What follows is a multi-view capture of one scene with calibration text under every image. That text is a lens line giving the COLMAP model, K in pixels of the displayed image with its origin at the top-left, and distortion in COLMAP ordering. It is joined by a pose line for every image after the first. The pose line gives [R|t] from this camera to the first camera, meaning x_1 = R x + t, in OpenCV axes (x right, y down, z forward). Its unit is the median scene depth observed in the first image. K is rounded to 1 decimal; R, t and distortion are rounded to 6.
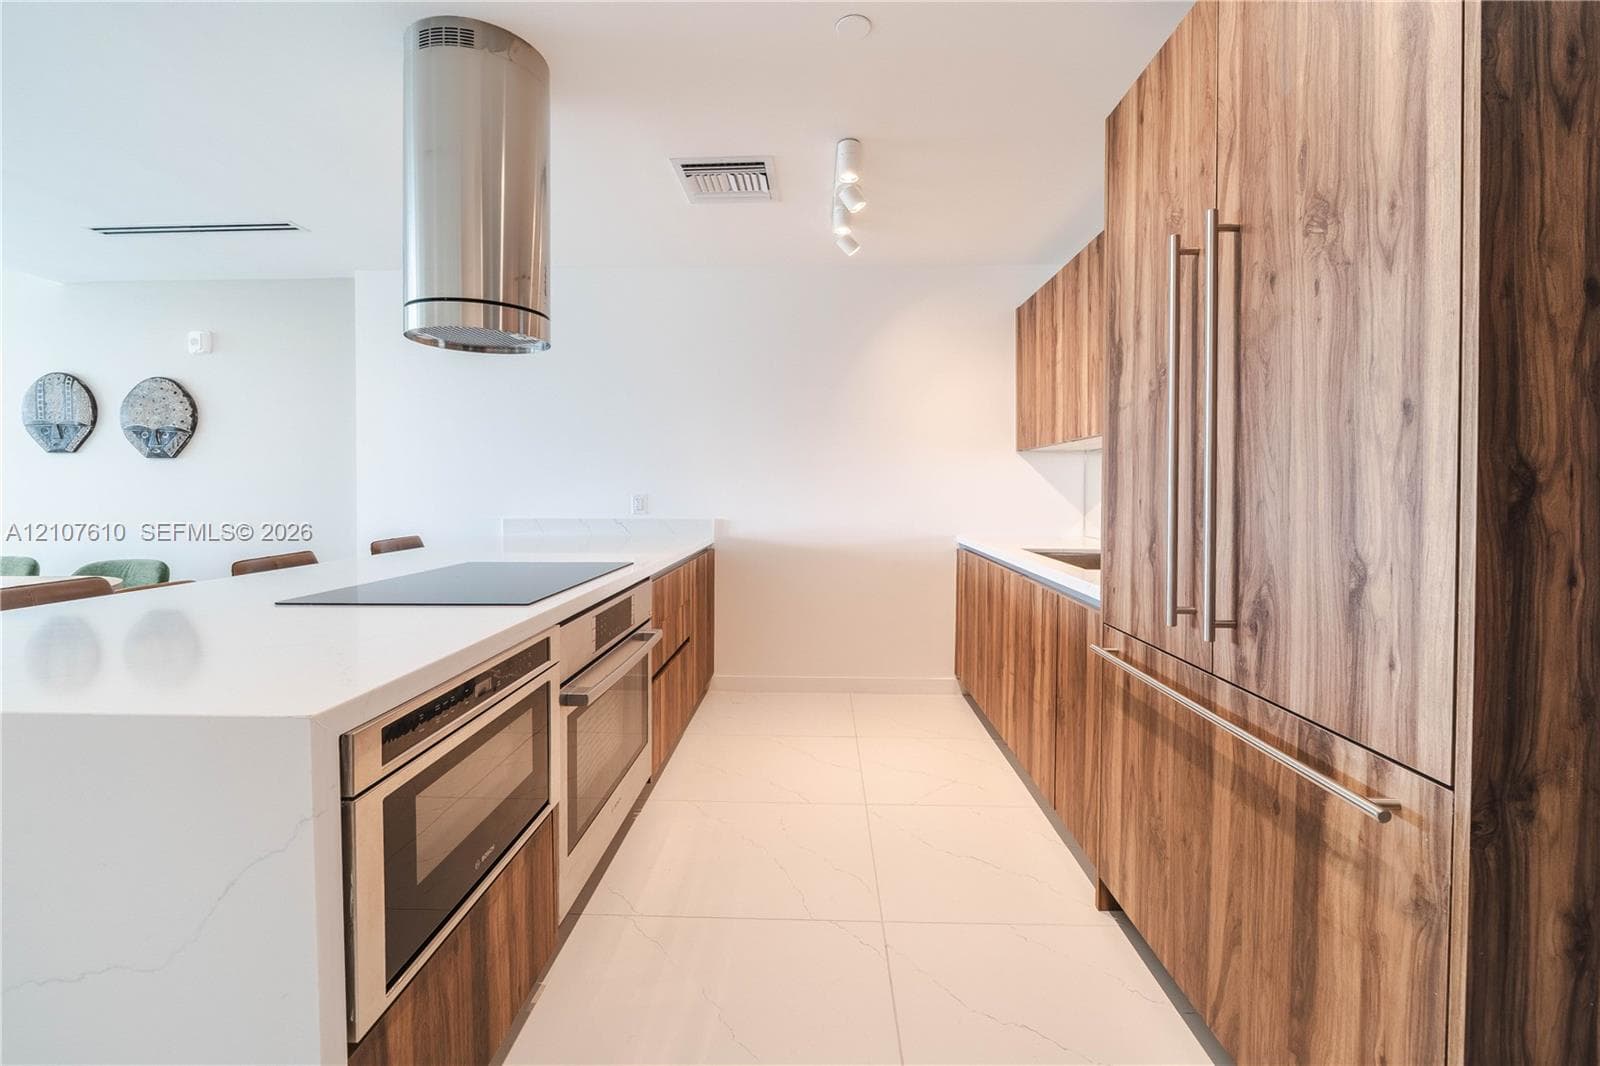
lens RADIAL K [[588.0, 0, 782.3], [0, 588.0, 489.3], [0, 0, 1]] dist [-0.010882, -0.000205]
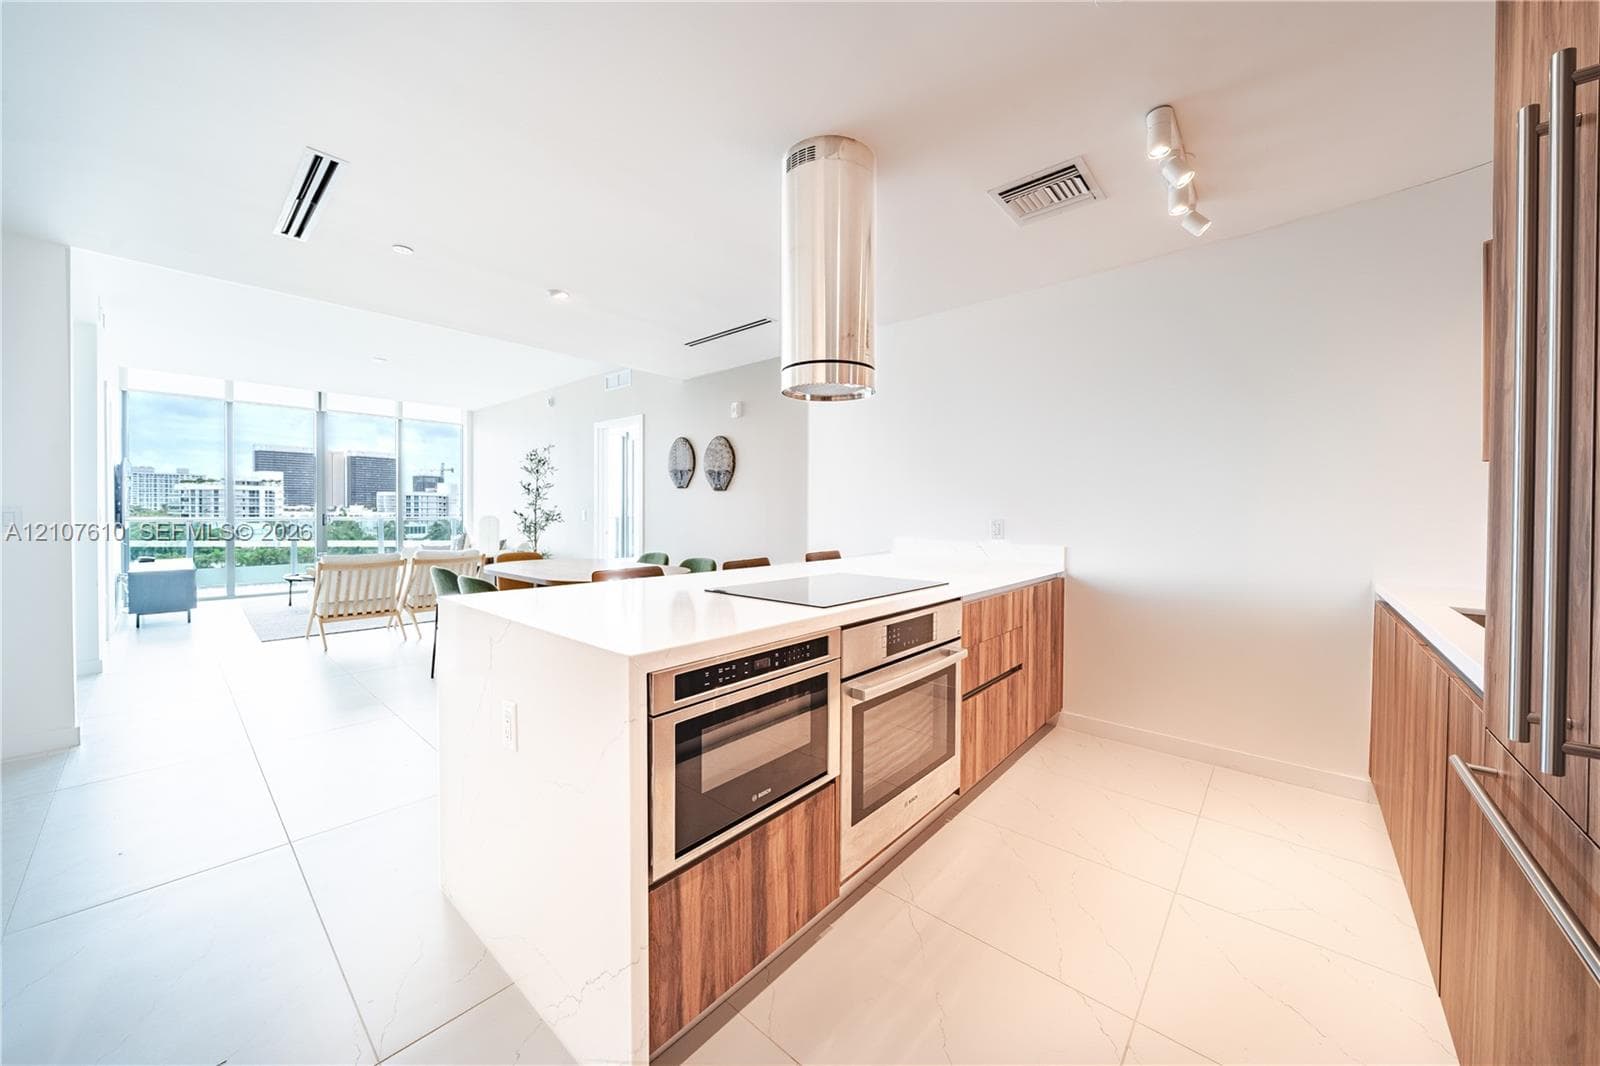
lens RADIAL K [[568.4, 0, 807.9], [0, 568.4, 511.2], [0, 0, 1]] dist [-0.006619, -0.000036]
pose [[0.788170, 0.005448, -0.615433, 0.199311], [-0.008713, 0.999959, -0.002308, -0.001005], [0.615396, 0.007181, 0.788186, 0.034454]]
